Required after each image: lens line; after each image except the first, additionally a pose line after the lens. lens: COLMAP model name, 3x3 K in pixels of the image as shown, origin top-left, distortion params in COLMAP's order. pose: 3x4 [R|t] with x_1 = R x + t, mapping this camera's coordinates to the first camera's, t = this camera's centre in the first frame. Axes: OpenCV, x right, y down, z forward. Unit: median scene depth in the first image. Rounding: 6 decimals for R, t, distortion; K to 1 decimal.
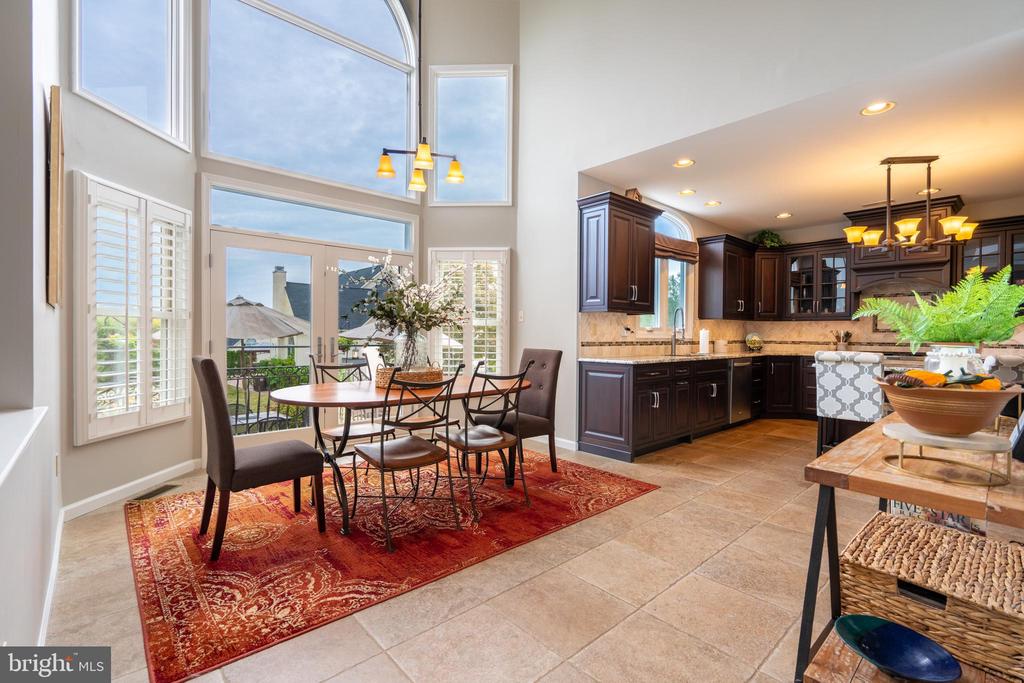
lens RADIAL K [[469.4, 0, 509.4], [0, 469.4, 342.3], [0, 0, 1]] dist [-0.000470, -0.000061]
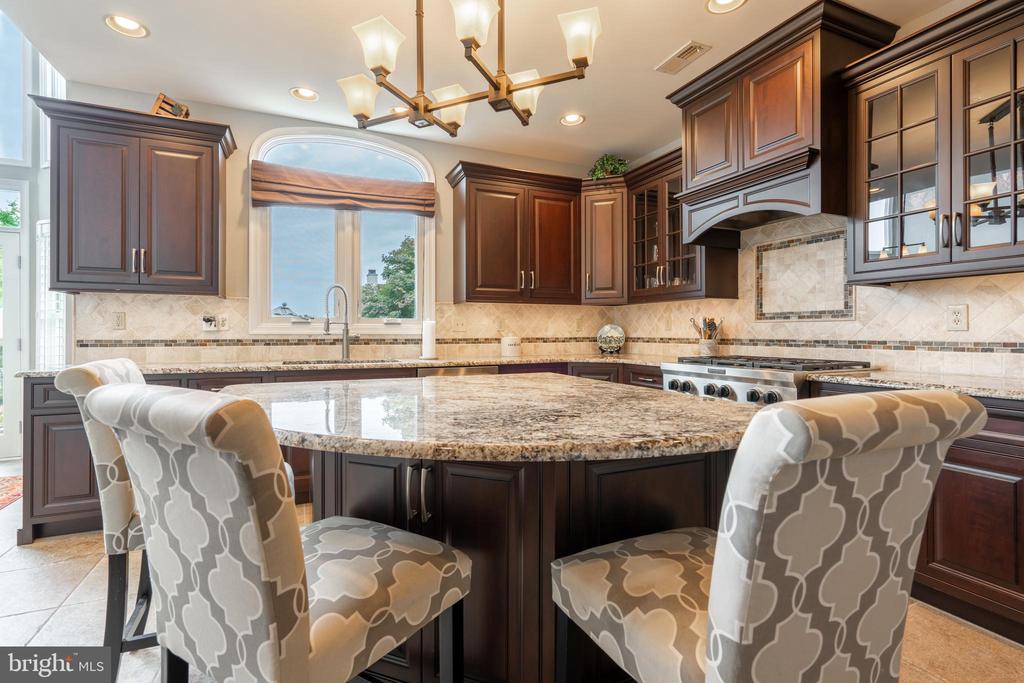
lens RADIAL K [[469.4, 0, 510.5], [0, 469.4, 334.6], [0, 0, 1]] dist [-0.000470, -0.000061]
pose [[0.949784, -0.007633, -0.312813, 0.681874], [0.003019, 0.999879, -0.015235, 0.002518], [0.312891, 0.013525, 0.949693, 0.419632]]
